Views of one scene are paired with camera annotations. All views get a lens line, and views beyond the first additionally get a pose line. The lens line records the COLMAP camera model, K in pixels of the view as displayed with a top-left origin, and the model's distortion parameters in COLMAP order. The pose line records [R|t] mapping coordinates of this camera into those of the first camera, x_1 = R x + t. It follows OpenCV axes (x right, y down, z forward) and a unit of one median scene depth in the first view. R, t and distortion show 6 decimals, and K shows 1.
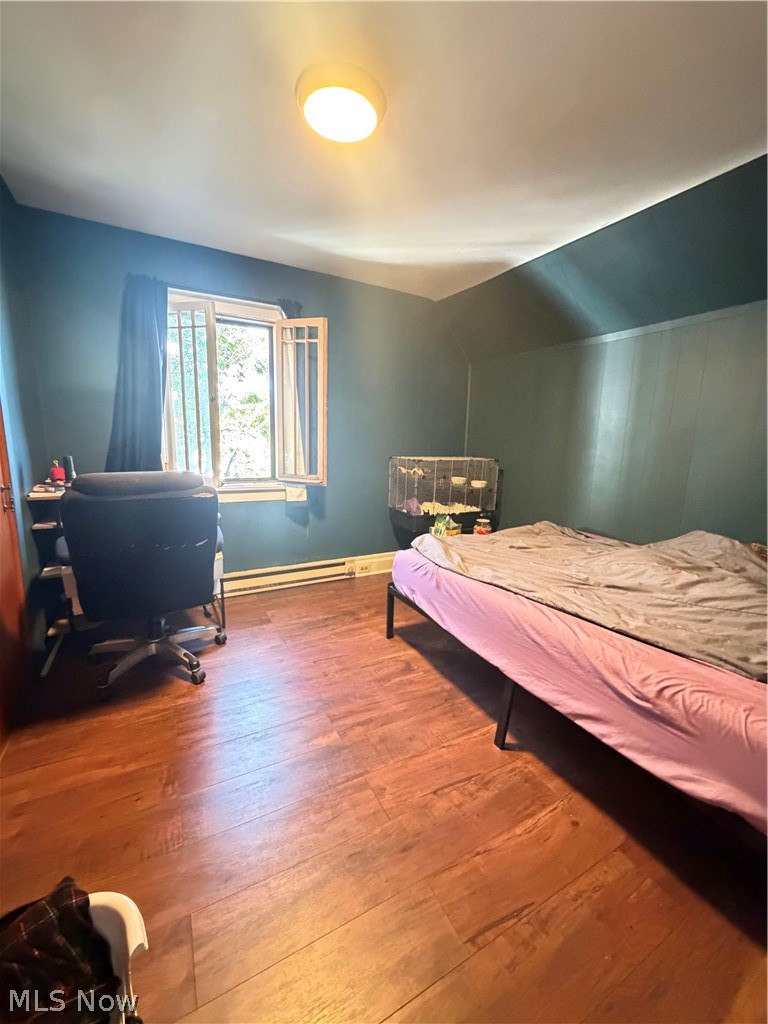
lens RADIAL K [[413.0, 0, 382.0], [0, 413.0, 511.7], [0, 0, 1]] dist [-0.000106, 0.000283]
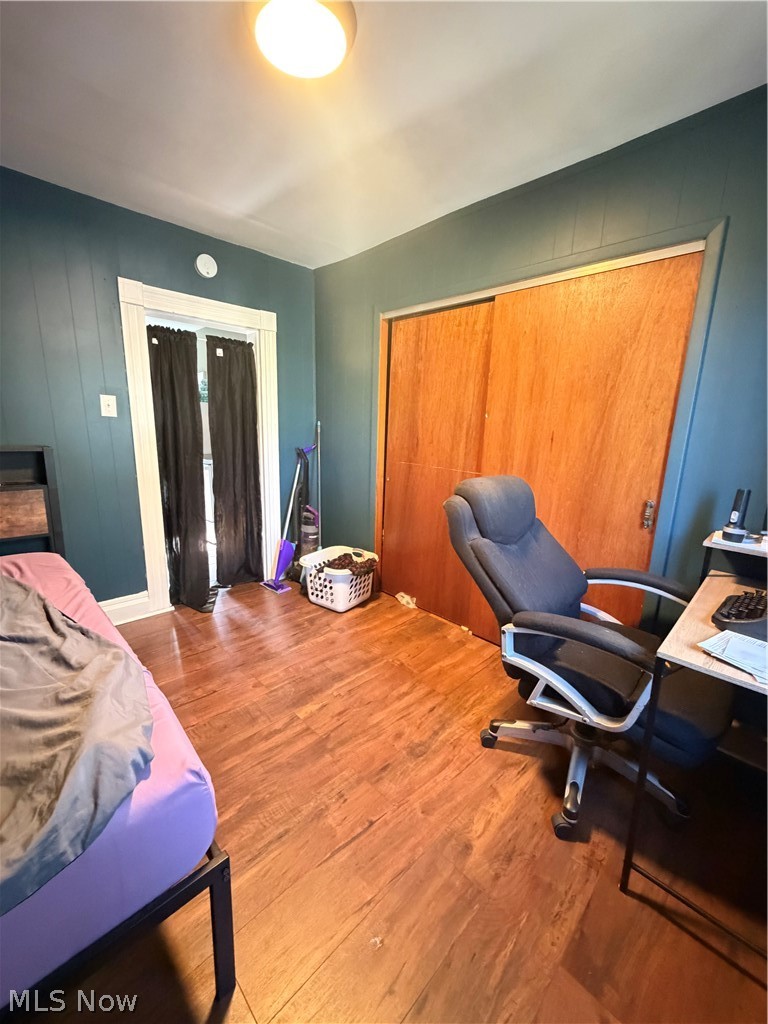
lens RADIAL K [[413.0, 0, 385.3], [0, 413.0, 511.6], [0, 0, 1]] dist [-0.000106, 0.000283]
pose [[-0.958392, 0.008125, -0.285339, -0.022087], [-0.098600, 0.928648, 0.357618, -0.332151], [0.267885, 0.370873, -0.889208, 1.733029]]
